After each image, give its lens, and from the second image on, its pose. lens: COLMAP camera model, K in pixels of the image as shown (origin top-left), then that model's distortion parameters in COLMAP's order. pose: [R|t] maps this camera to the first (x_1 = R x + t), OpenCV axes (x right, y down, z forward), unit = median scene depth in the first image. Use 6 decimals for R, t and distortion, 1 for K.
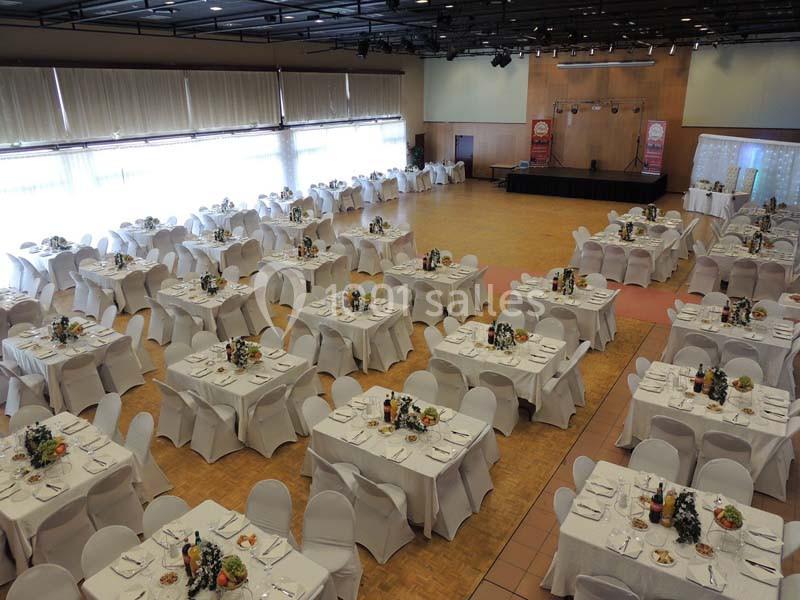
lens RADIAL K [[569.8, 0, 398.9], [0, 569.8, 299.9], [0, 0, 1]] dist [-0.023111, -0.000271]
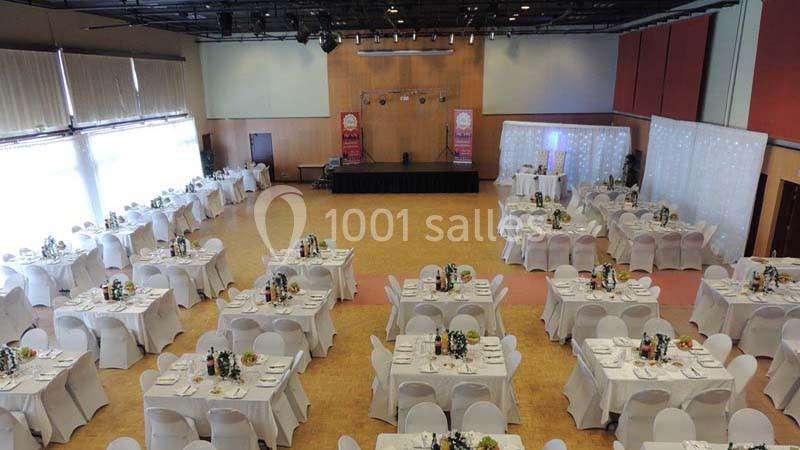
lens RADIAL K [[638.2, 0, 387.8], [0, 638.2, 267.0], [0, 0, 1]] dist [-0.005267, -0.001983]
pose [[0.865871, -0.141465, 0.479849, -0.230535], [0.177164, 0.983734, -0.029671, -0.036865], [-0.467847, 0.110703, 0.876849, 0.116892]]
